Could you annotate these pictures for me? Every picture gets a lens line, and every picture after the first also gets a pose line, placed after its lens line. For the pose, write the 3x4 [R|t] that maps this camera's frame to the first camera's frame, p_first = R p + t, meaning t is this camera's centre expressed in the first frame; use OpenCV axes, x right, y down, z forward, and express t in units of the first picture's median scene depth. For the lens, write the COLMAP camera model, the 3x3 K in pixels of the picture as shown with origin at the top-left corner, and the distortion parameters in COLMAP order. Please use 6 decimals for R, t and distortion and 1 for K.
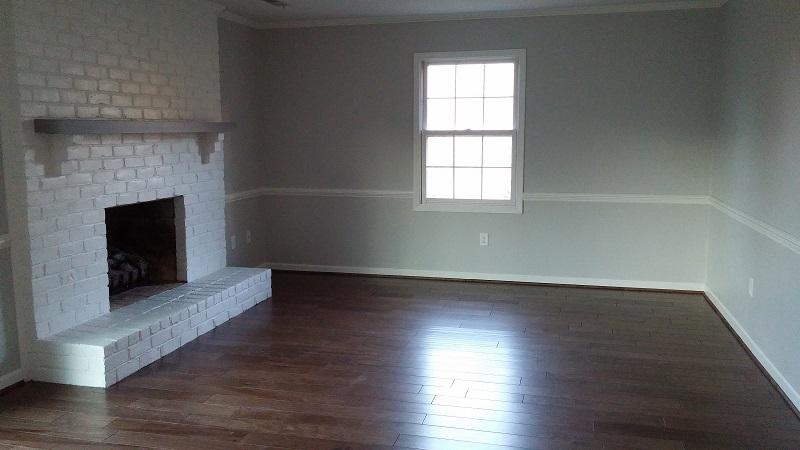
lens RADIAL K [[683.8, 0, 396.9], [0, 683.8, 209.5], [0, 0, 1]] dist [0.050791, -0.044682]
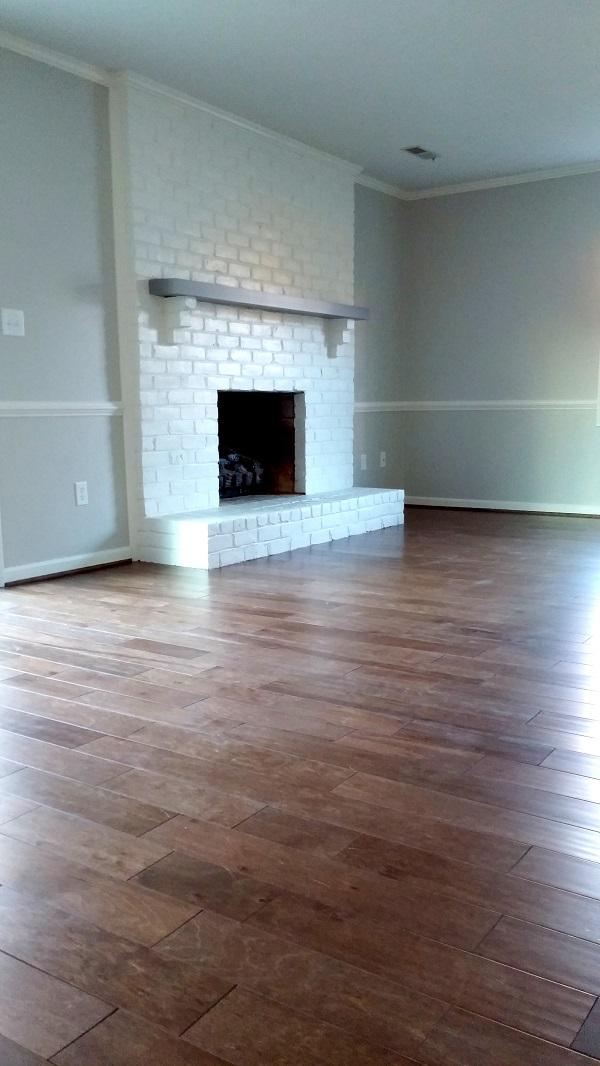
lens RADIAL K [[911.2, 0, 308.3], [0, 911.2, 535.3], [0, 0, 1]] dist [0.050791, -0.044682]
pose [[0.945354, 0.050867, -0.322053, 0.082862], [-0.039113, 0.998315, 0.042866, 0.129629], [0.323691, -0.027927, 0.945751, -0.097999]]
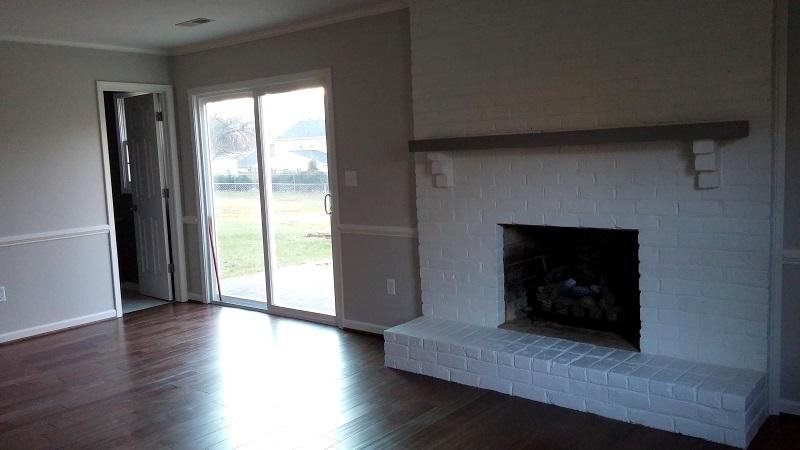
lens RADIAL K [[683.8, 0, 399.9], [0, 683.8, 223.5], [0, 0, 1]] dist [0.050791, -0.044682]
pose [[-0.434481, 0.126741, -0.891719, 0.498214], [-0.052970, 0.984741, 0.165771, -0.152990], [0.899122, 0.119258, -0.421138, 1.249560]]
